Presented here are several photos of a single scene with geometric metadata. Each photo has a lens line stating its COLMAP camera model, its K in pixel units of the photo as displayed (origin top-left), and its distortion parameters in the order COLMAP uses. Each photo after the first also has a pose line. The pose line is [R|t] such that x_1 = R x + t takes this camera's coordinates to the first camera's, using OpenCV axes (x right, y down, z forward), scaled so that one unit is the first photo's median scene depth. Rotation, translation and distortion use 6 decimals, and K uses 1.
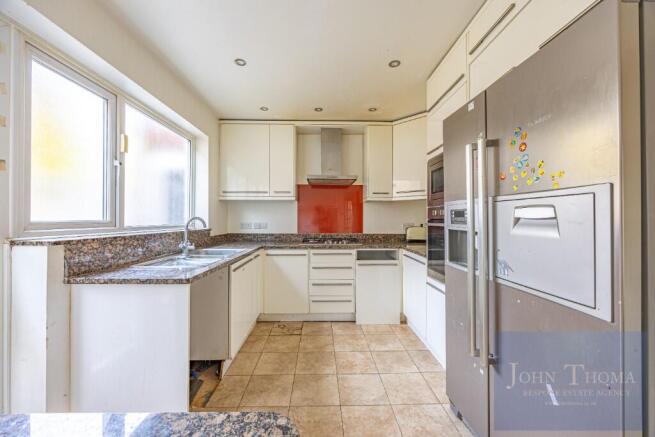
lens RADIAL K [[255.4, 0, 326.6], [0, 255.4, 217.9], [0, 0, 1]] dist [-0.004217, 0.000035]
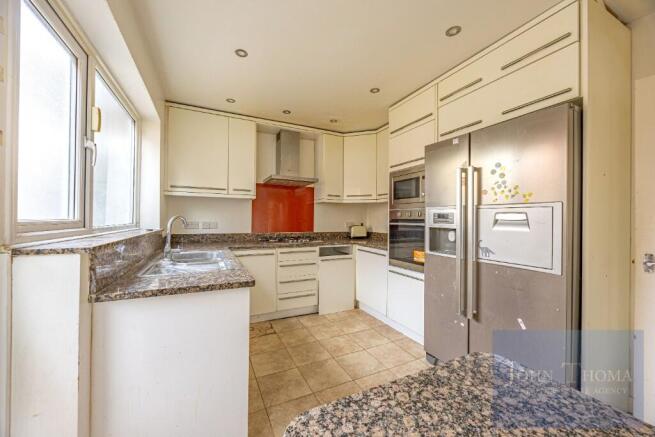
lens RADIAL K [[255.4, 0, 319.7], [0, 255.4, 217.7], [0, 0, 1]] dist [-0.004217, 0.000035]
pose [[0.906640, 0.007765, 0.421833, -0.437438], [-0.009138, 0.999957, 0.001235, -0.001881], [-0.421805, -0.004974, 0.906673, 0.012772]]
